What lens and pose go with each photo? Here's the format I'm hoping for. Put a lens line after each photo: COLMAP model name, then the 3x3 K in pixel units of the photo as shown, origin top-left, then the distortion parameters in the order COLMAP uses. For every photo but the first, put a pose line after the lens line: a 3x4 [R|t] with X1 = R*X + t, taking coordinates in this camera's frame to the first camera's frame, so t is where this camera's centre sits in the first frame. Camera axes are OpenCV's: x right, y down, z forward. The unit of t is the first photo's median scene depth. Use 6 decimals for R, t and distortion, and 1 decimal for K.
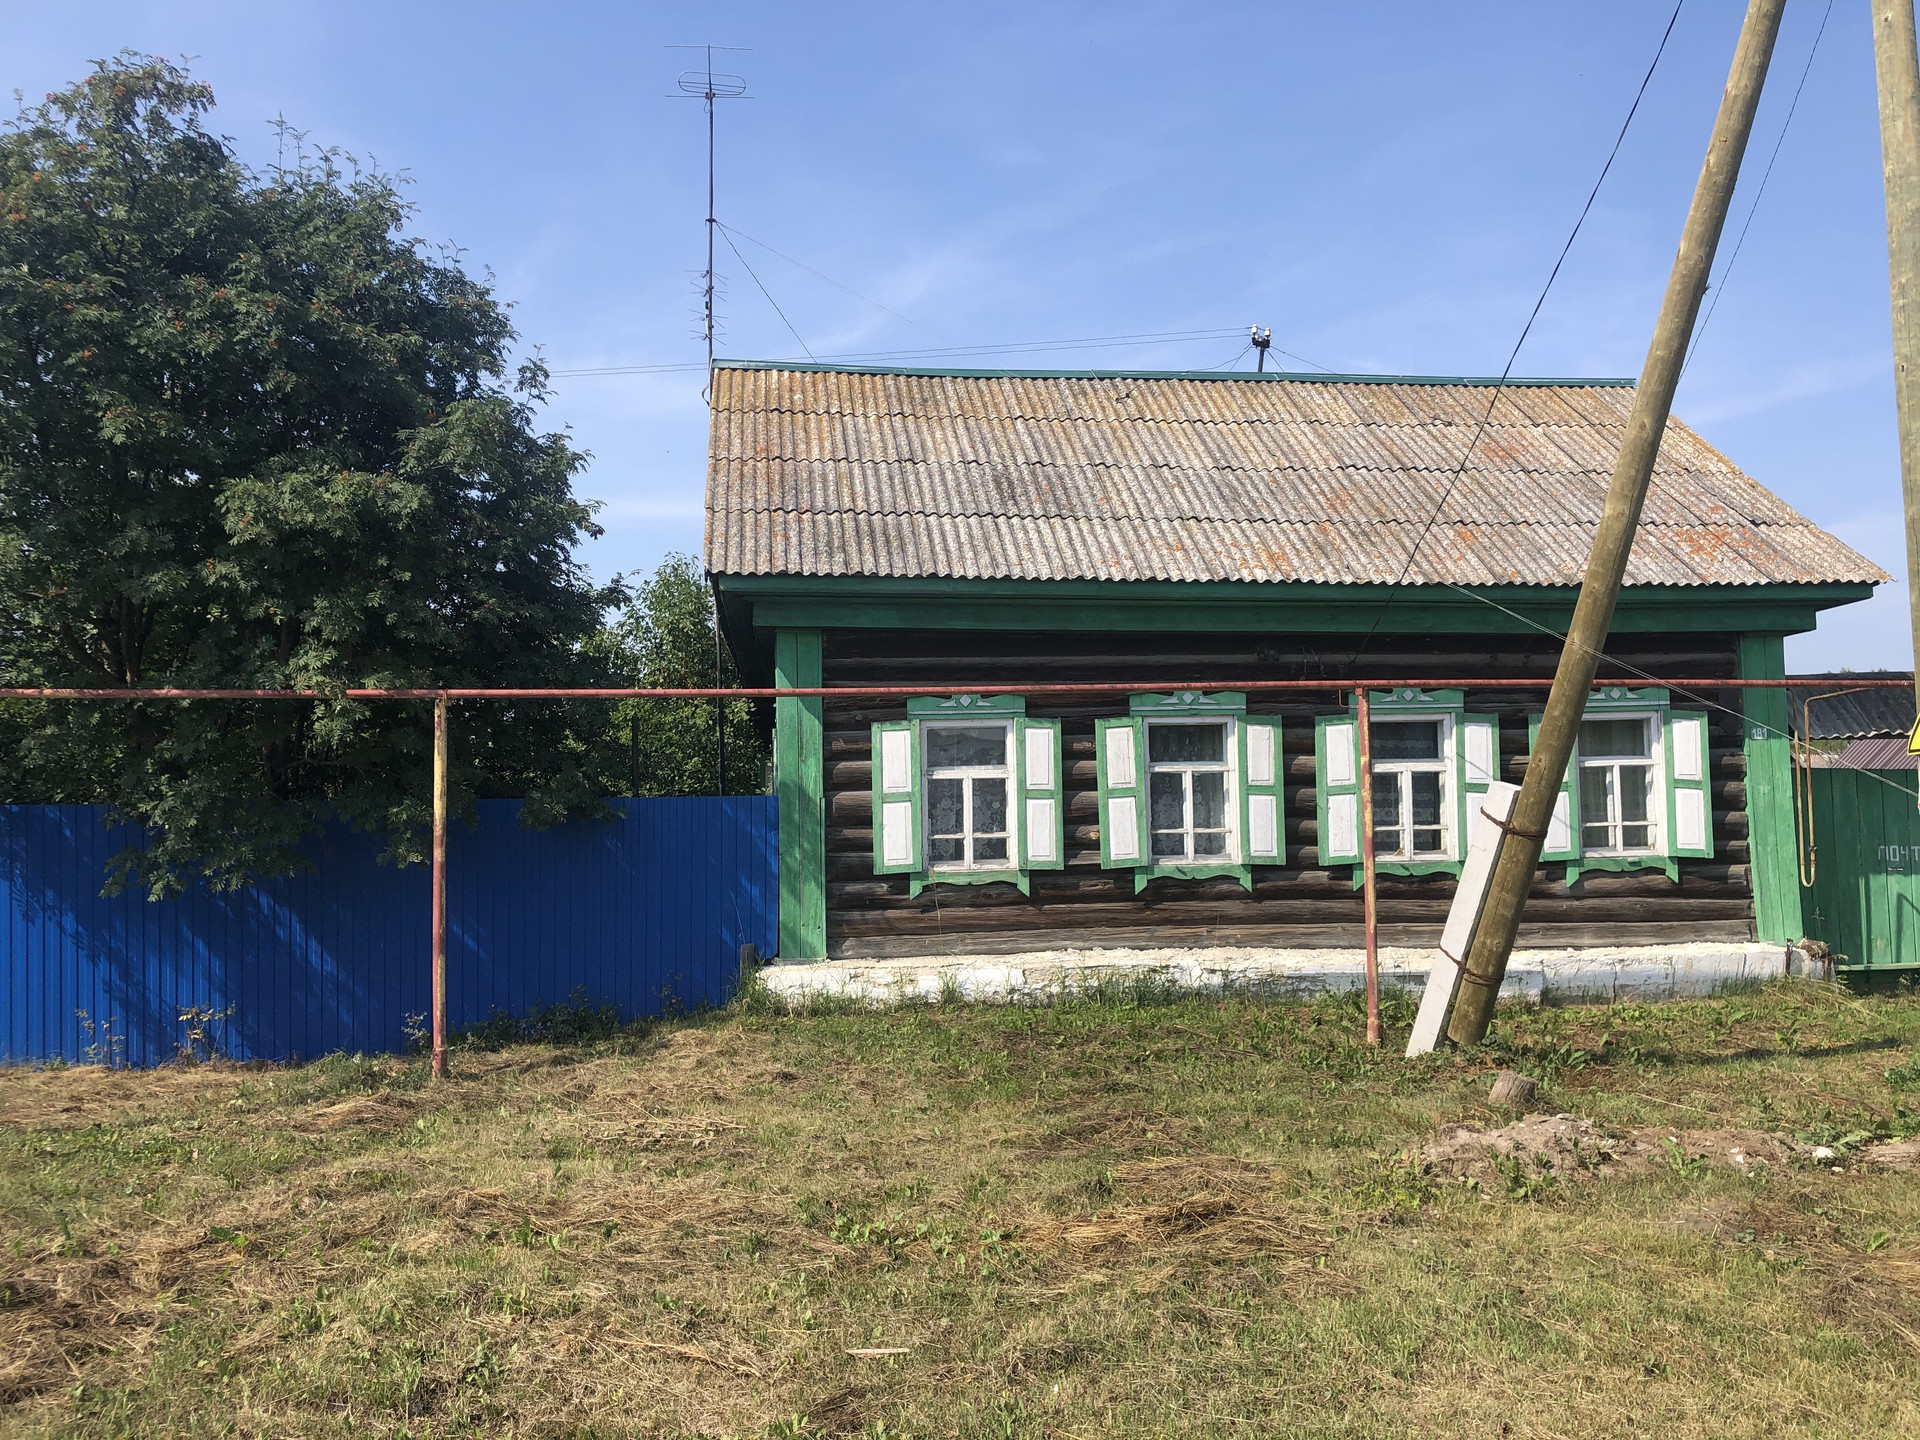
lens RADIAL K [[1577.3, 0, 945.7], [0, 1577.3, 683.4], [0, 0, 1]] dist [0.051328, -0.075579]
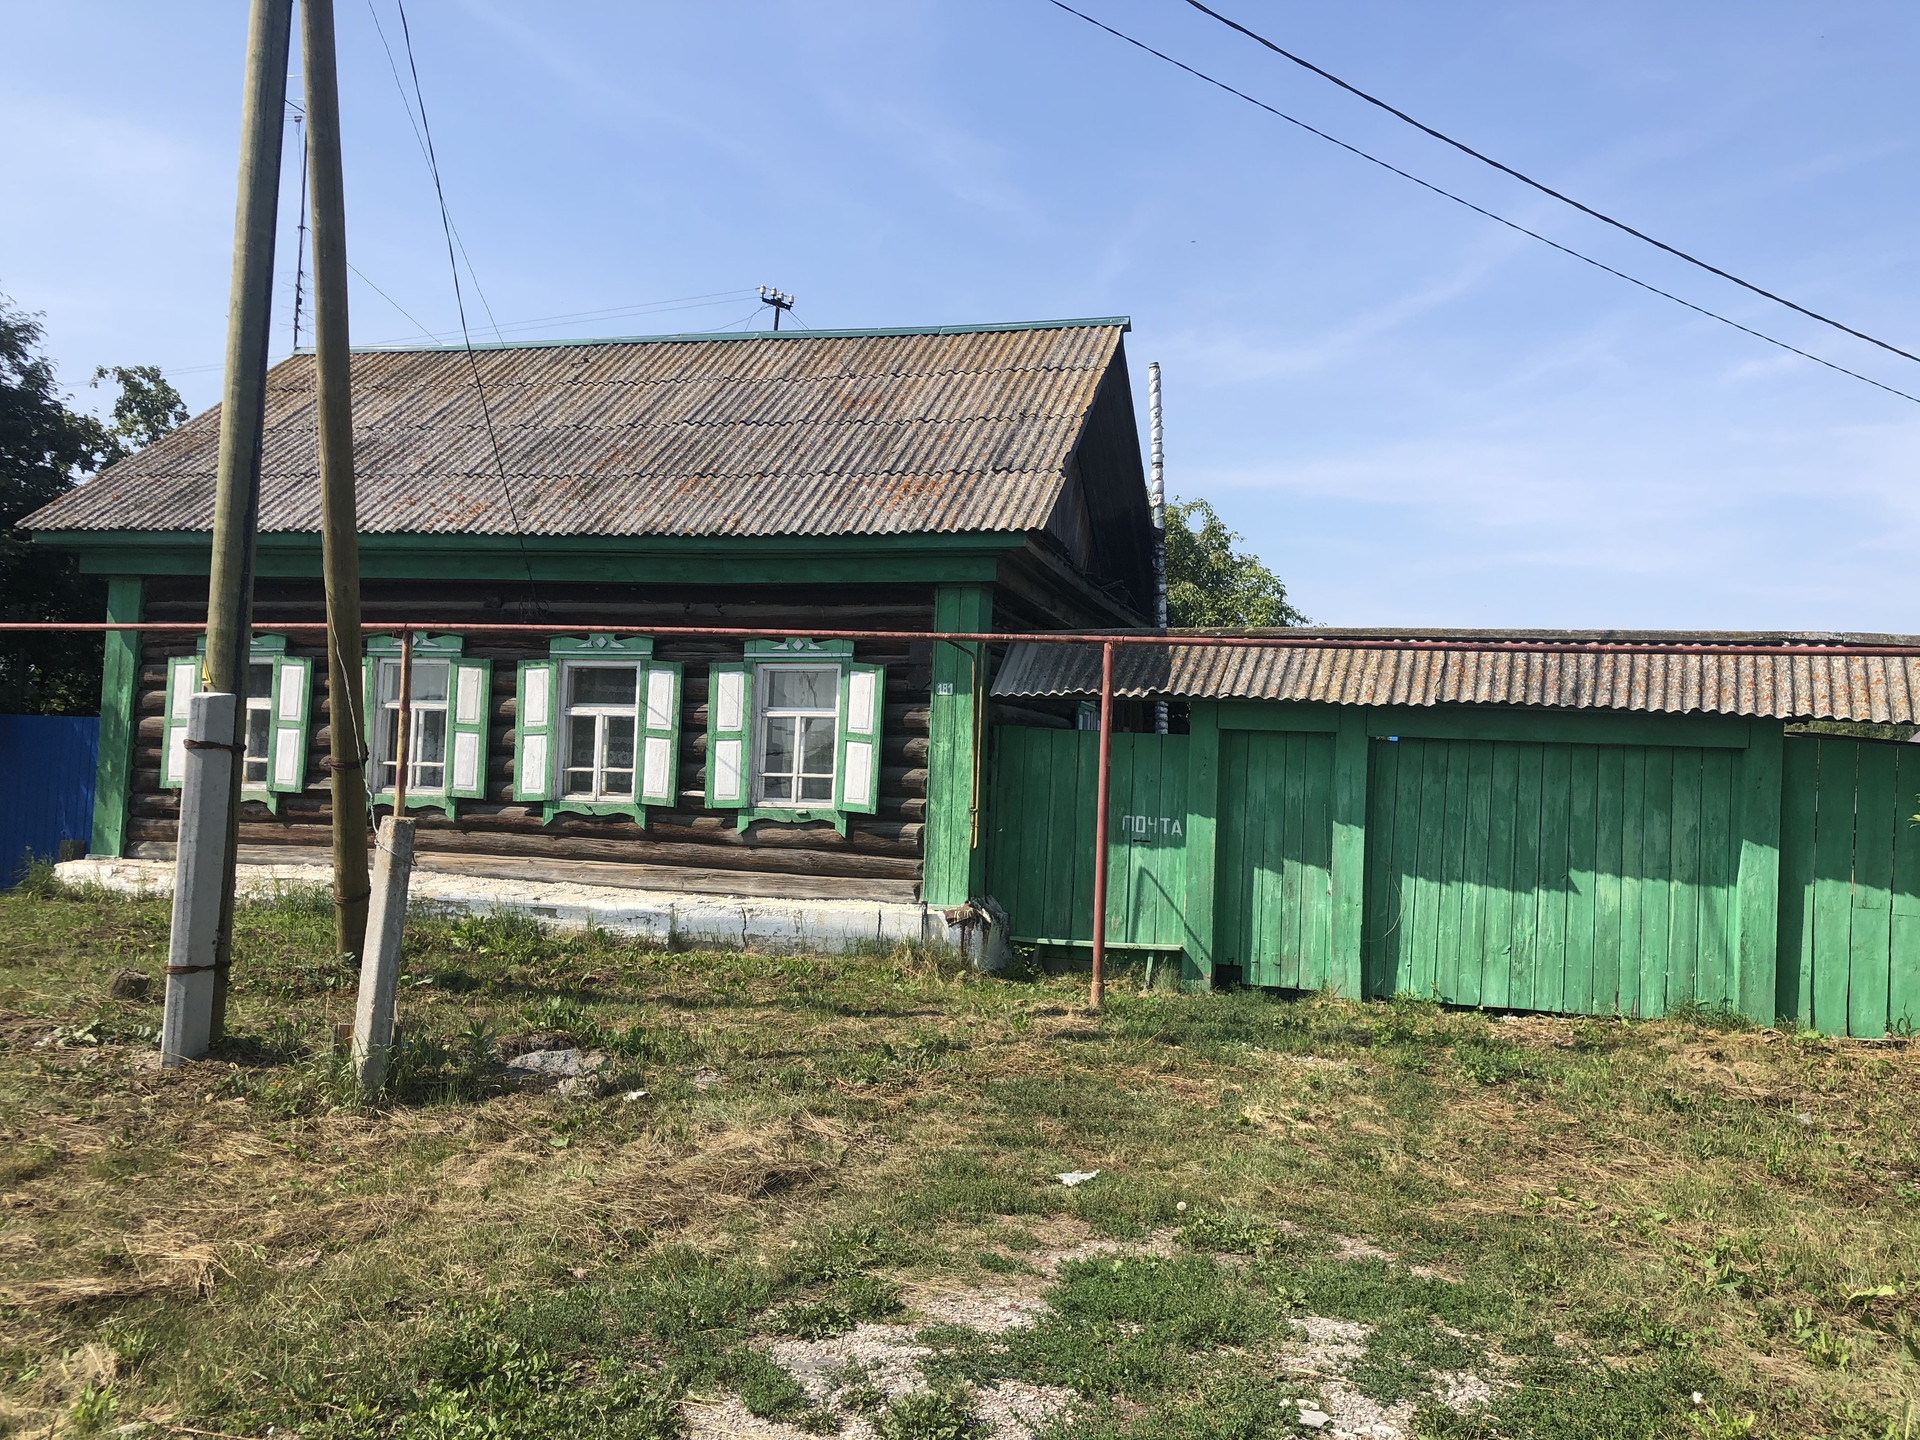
lens RADIAL K [[1579.6, 0, 950.9], [0, 1579.6, 685.9], [0, 0, 1]] dist [0.052570, -0.078243]
pose [[0.932463, 0.027705, -0.360202, 0.893690], [-0.015174, 0.999179, 0.037572, -0.006451], [0.360947, -0.029569, 0.932118, 0.118344]]
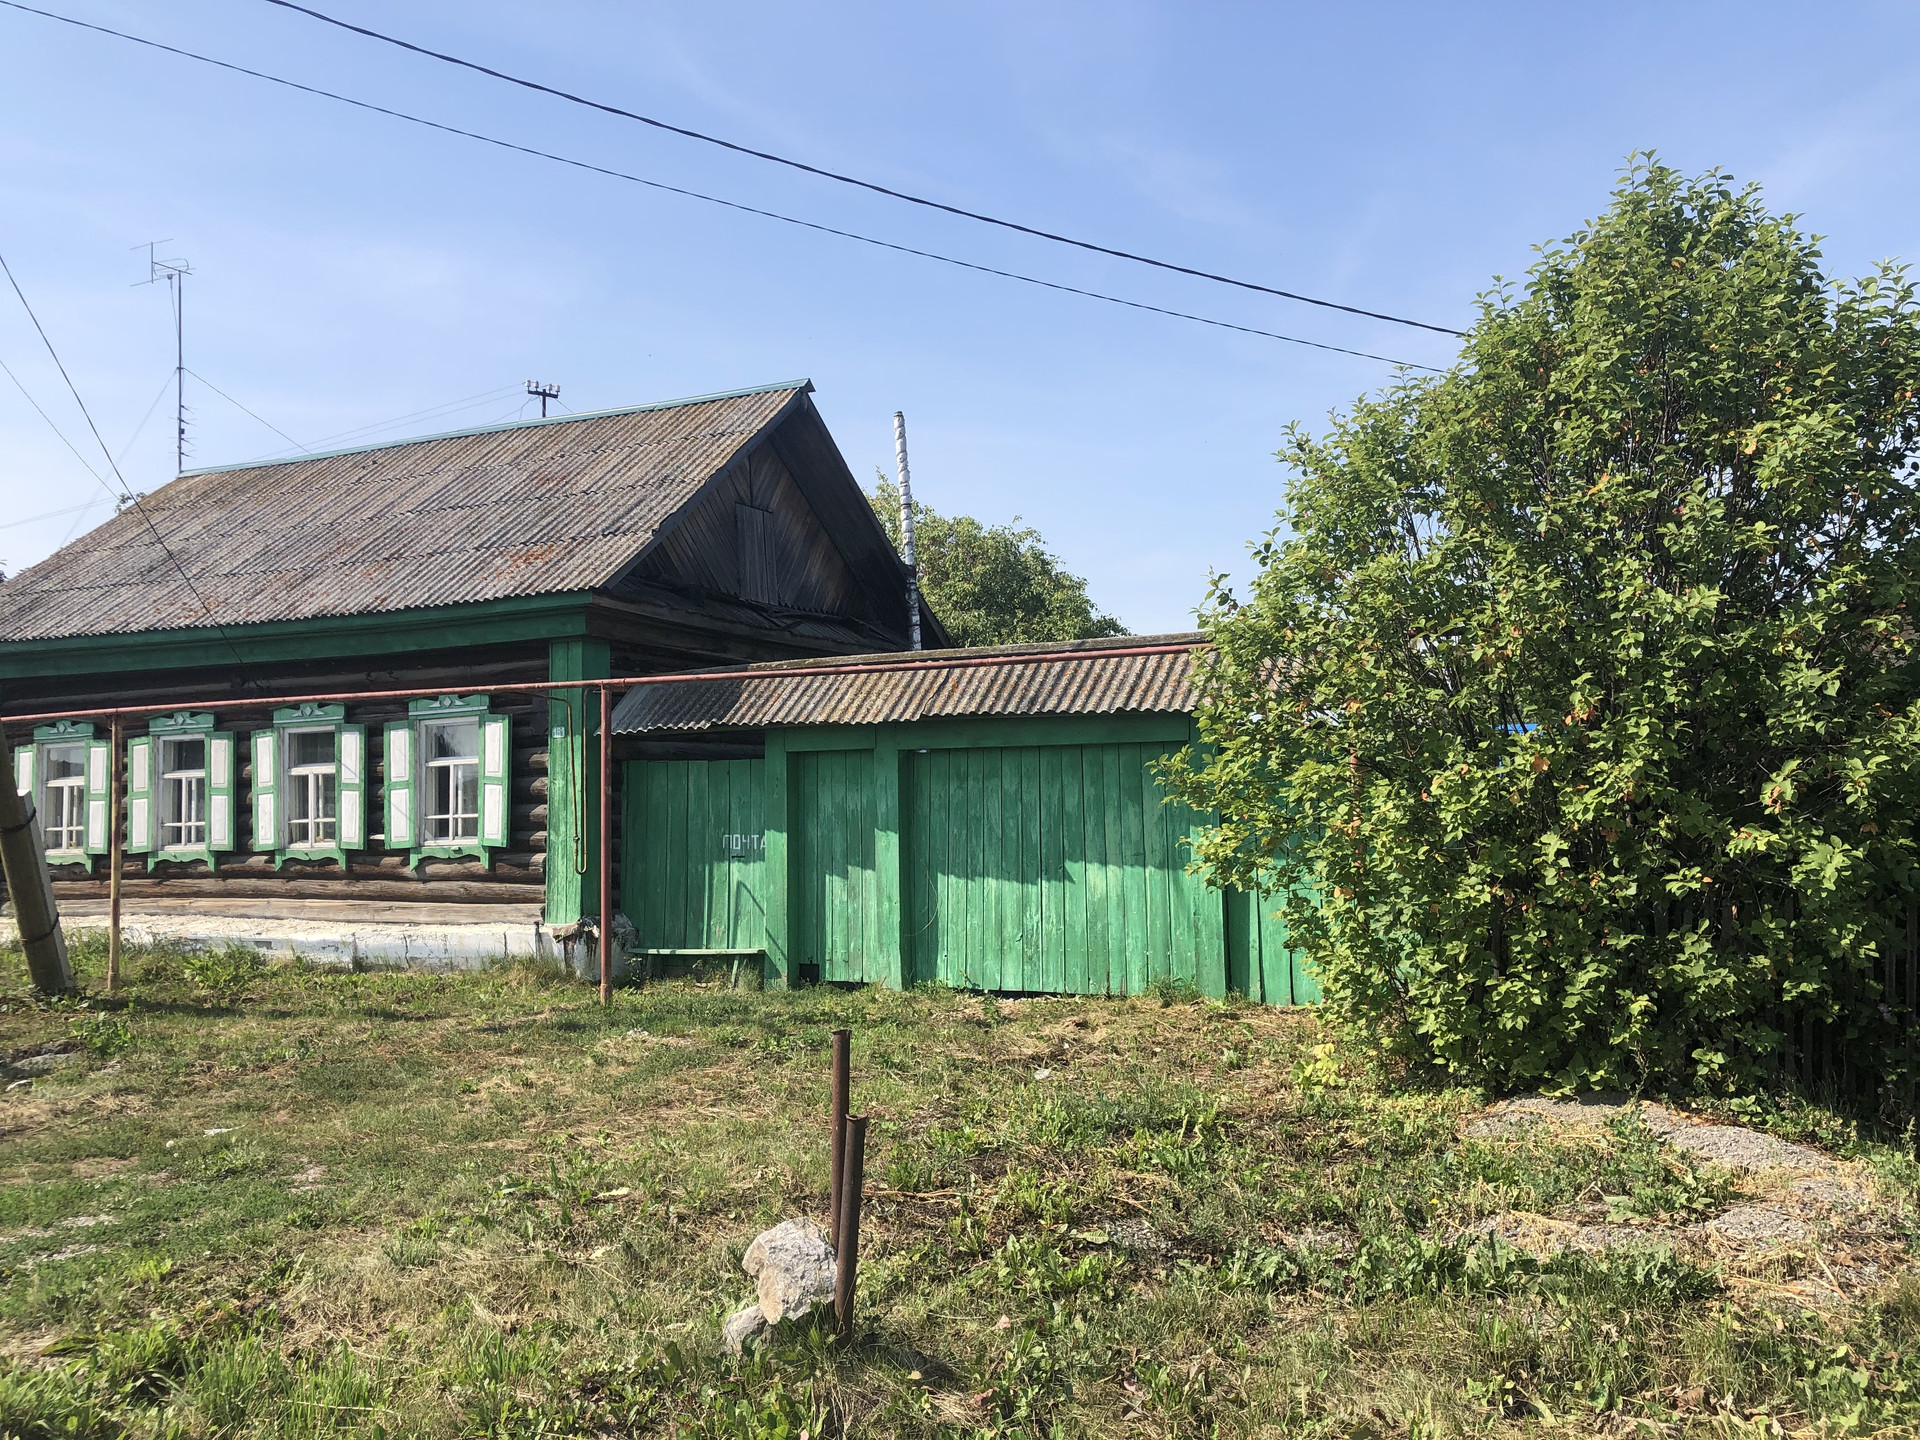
lens RADIAL K [[1495.5, 0, 960.0], [0, 1495.5, 720.0], [0, 0, 1]] dist [0.008788, 0.008865]
pose [[0.871853, -0.032888, -0.488662, 1.298763], [0.060746, 0.997300, 0.041260, -0.002488], [0.485986, -0.065657, 0.871497, 0.255014]]
